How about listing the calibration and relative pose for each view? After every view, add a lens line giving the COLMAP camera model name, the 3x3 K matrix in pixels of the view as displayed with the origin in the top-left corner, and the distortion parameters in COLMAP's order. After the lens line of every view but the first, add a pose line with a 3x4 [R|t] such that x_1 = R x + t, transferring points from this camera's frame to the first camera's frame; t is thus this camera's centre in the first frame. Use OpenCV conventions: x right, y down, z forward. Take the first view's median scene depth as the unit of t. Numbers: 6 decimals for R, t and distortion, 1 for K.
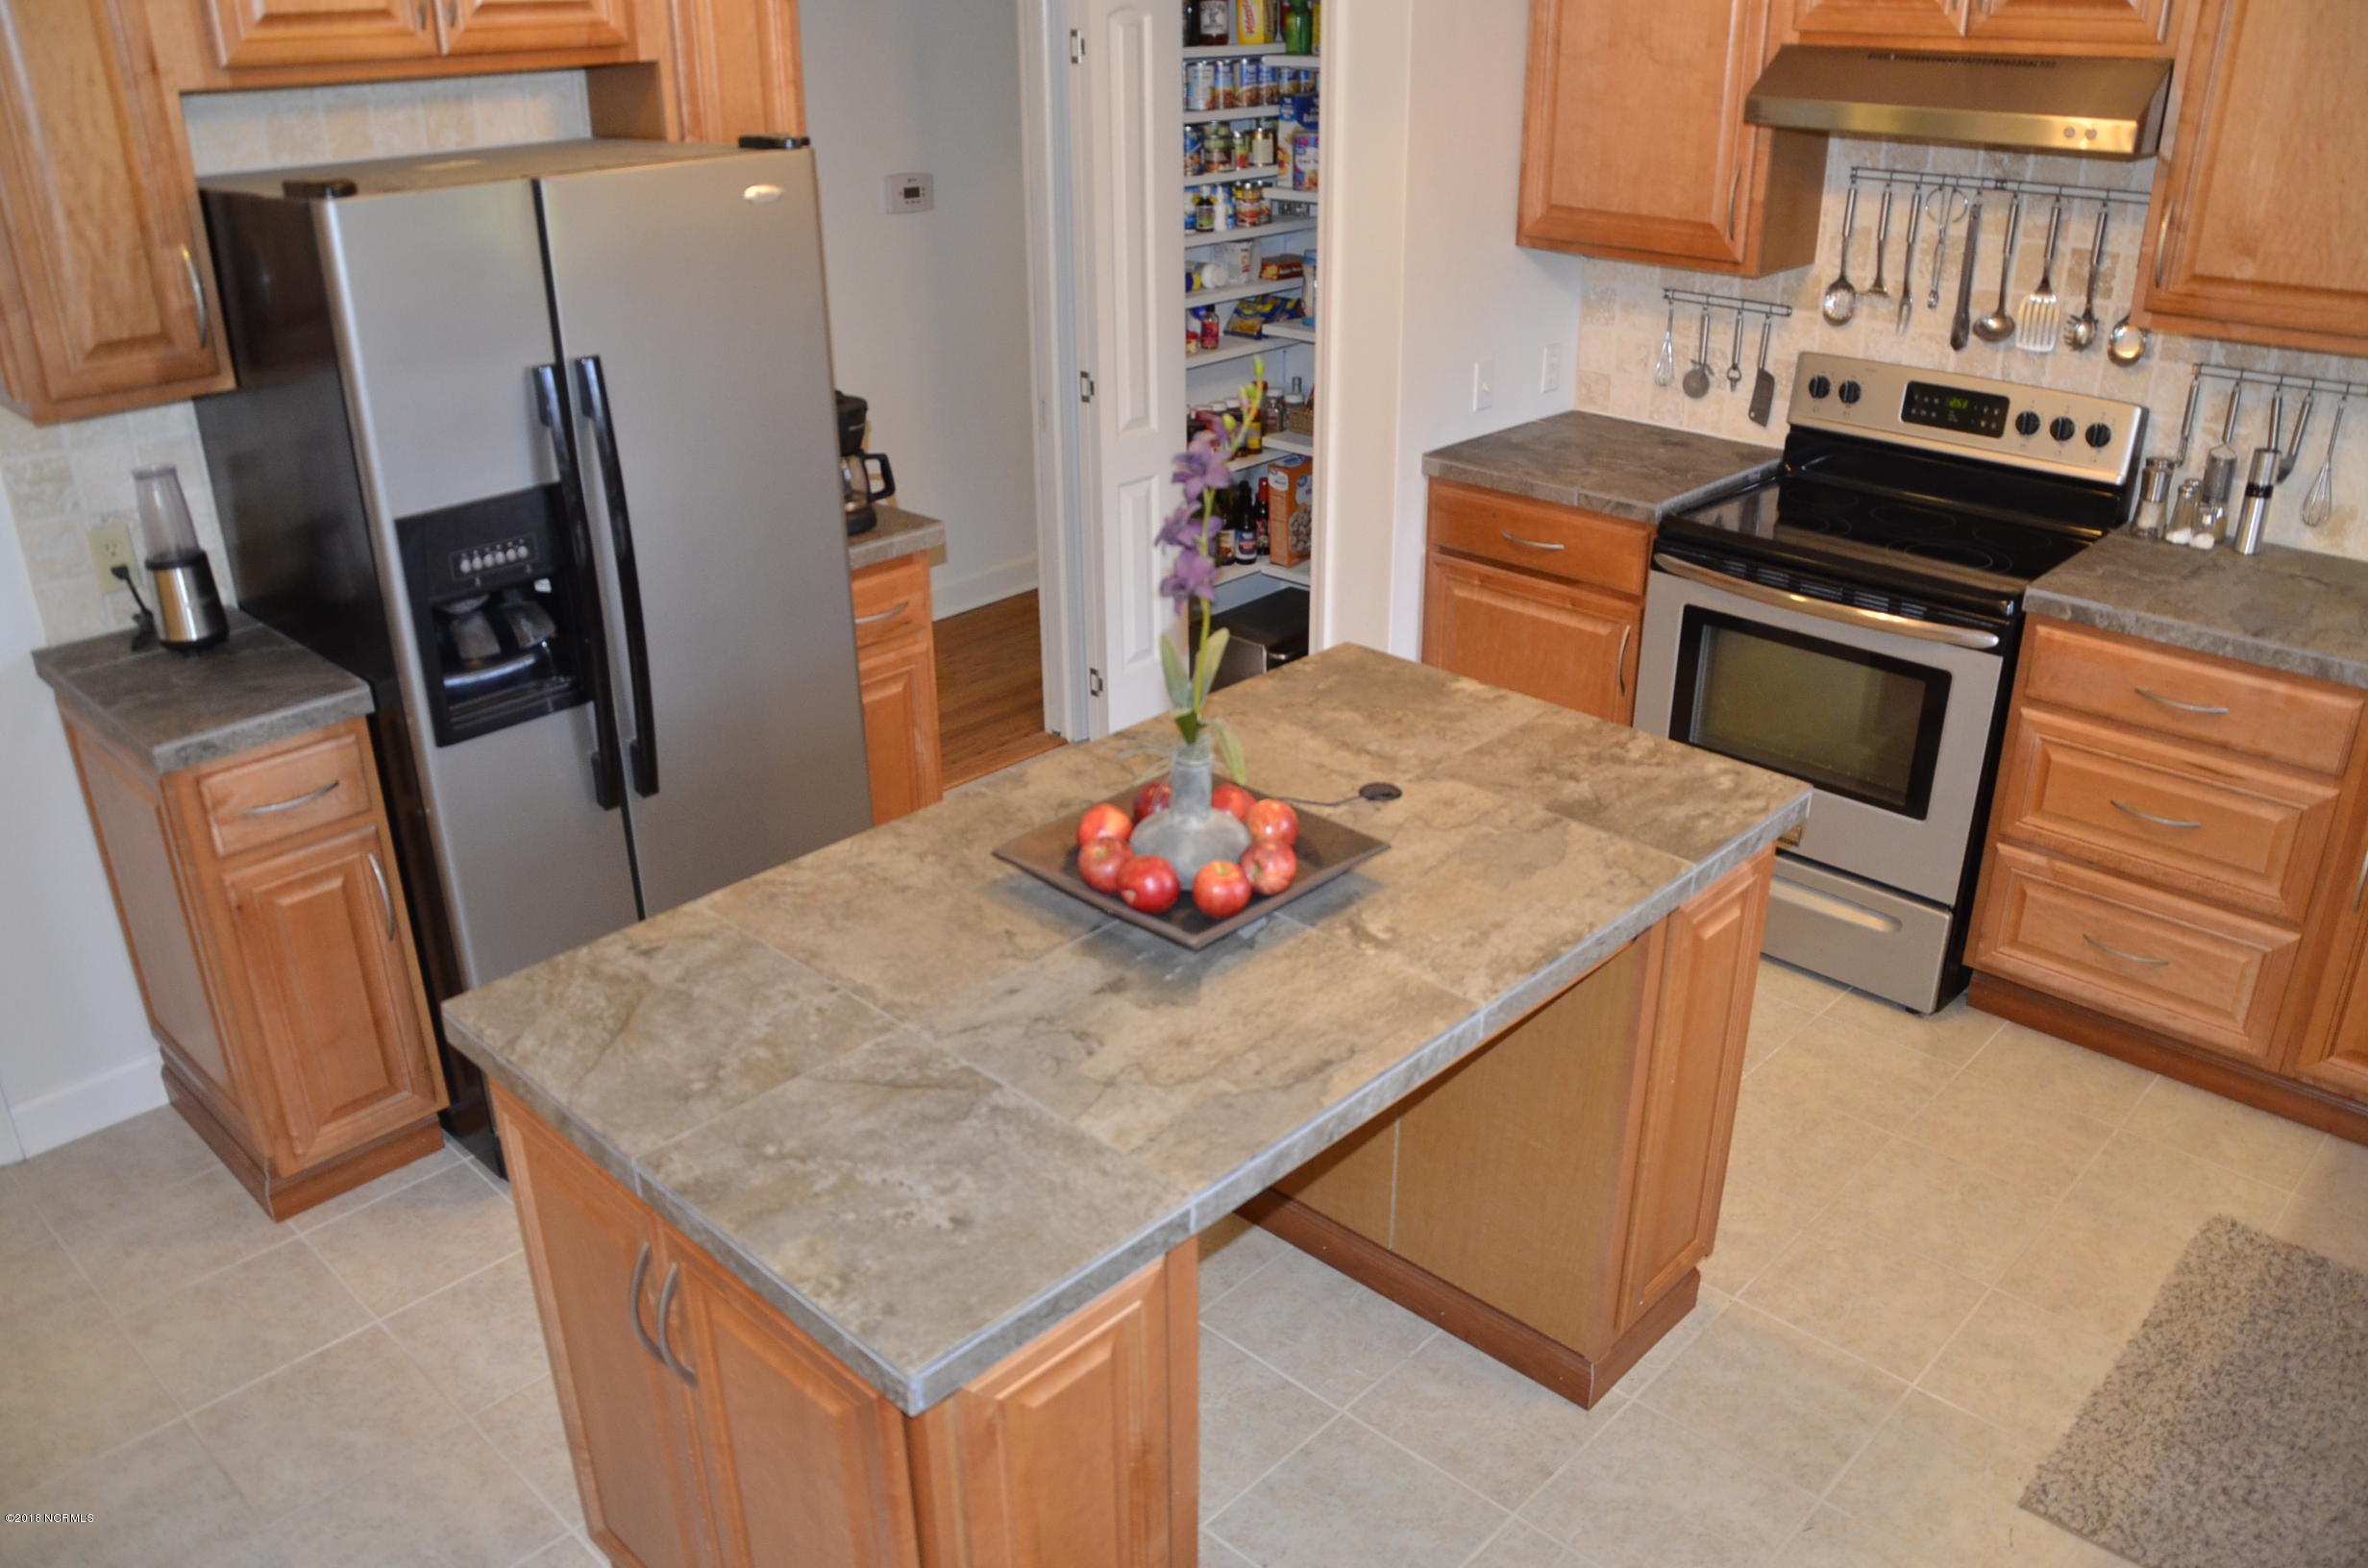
lens RADIAL K [[1844.0, 0, 1188.7], [0, 1844.0, 799.0], [0, 0, 1]] dist [-0.163461, 0.129826]
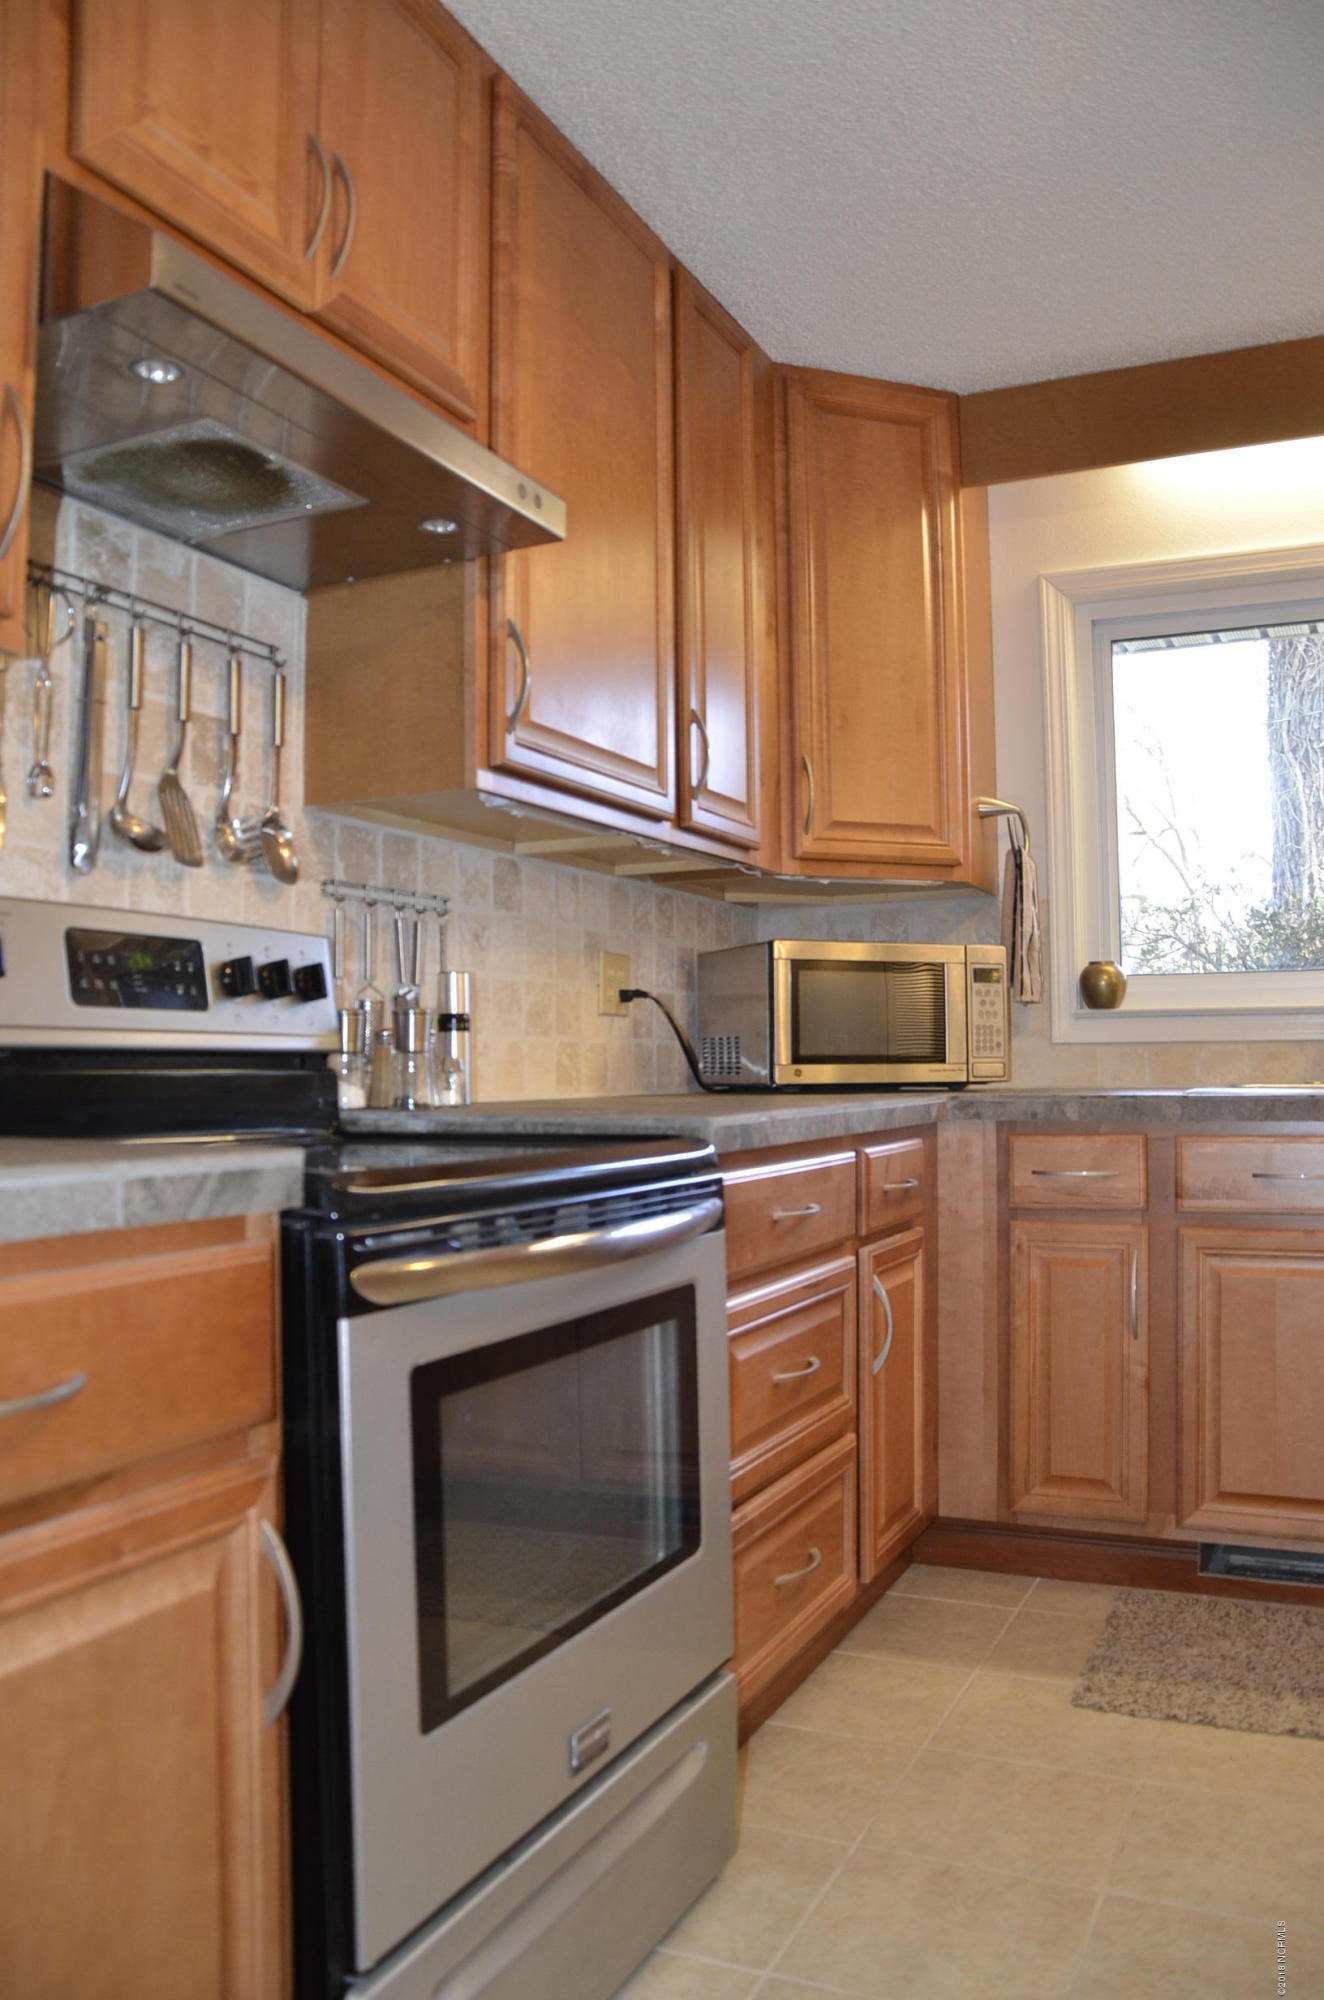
lens RADIAL K [[1557.7, 0, 662.0], [0, 1557.7, 1000.0], [0, 0, 1]] dist [-0.163461, 0.129826]
pose [[-0.310329, 0.049220, 0.949354, -0.075155], [0.403224, 0.911186, 0.084566, -0.200625], [-0.860875, 0.409046, -0.302614, 1.094693]]
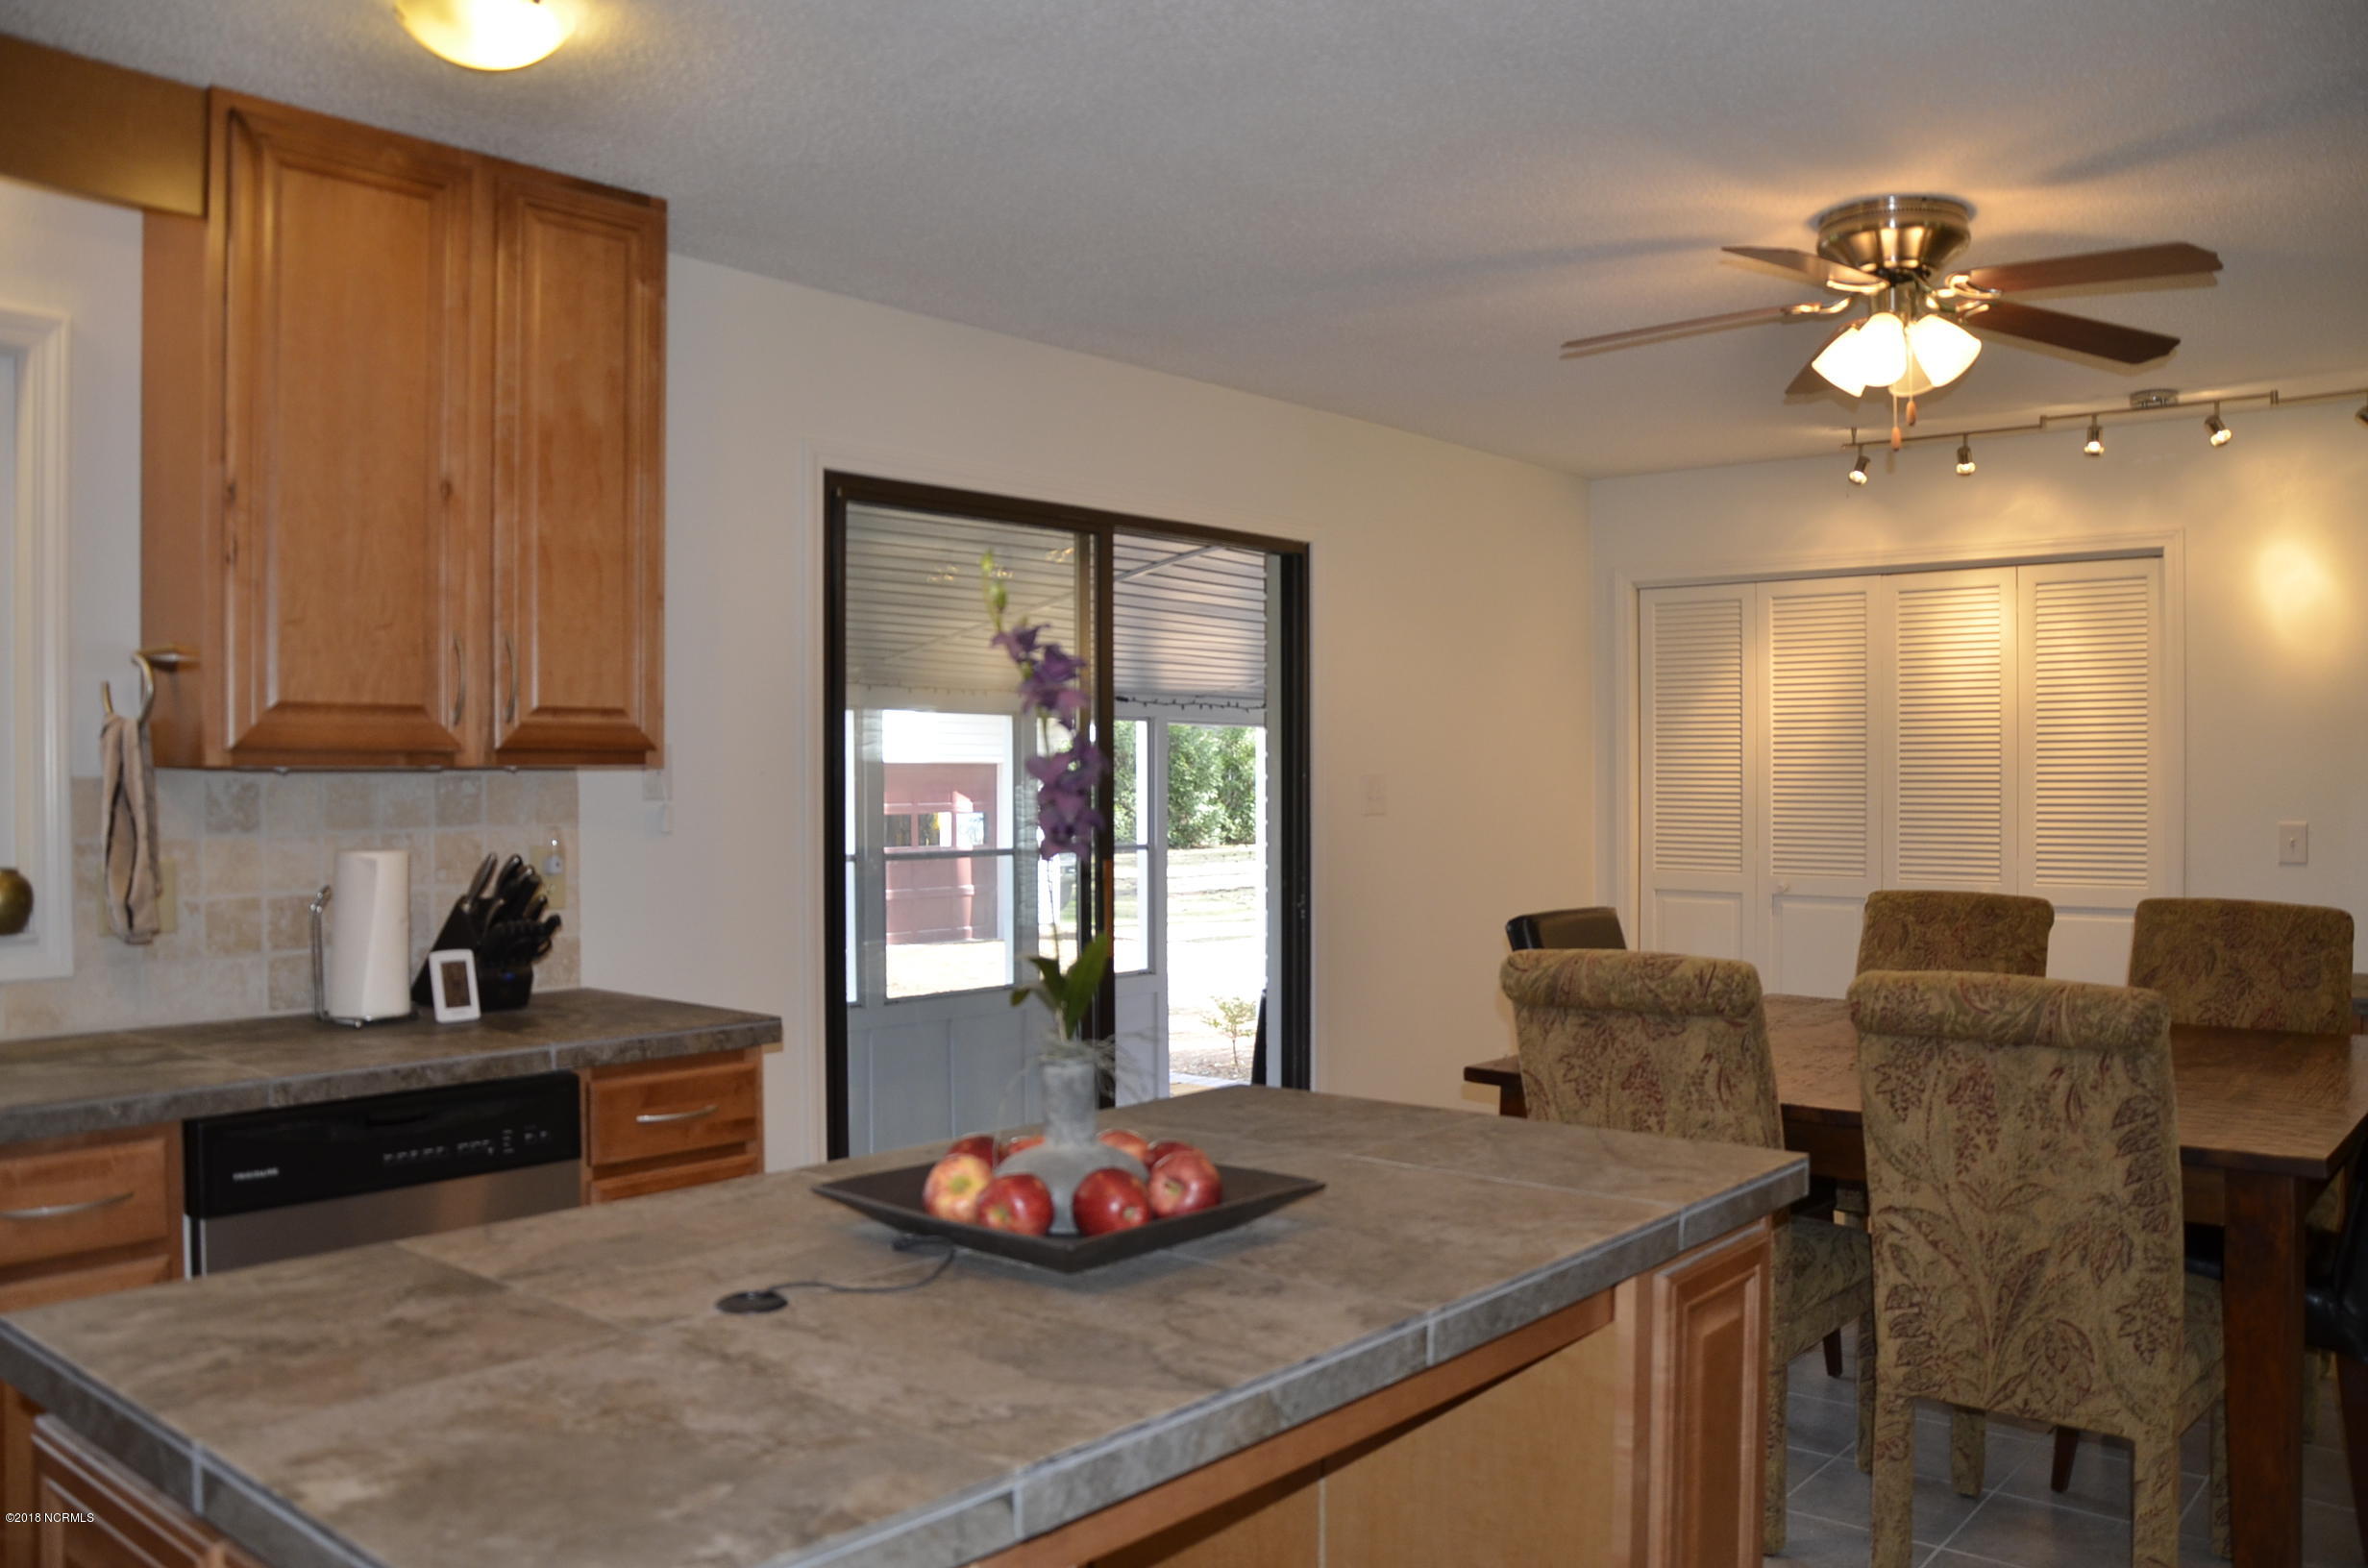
lens RADIAL K [[1844.0, 0, 1188.7], [0, 1844.0, 799.0], [0, 0, 1]] dist [-0.163461, 0.129826]
pose [[-0.998504, 0.009715, -0.053818, -0.005358], [-0.014169, 0.904533, 0.426168, -0.283382], [0.052820, 0.426293, -0.903042, 1.028664]]
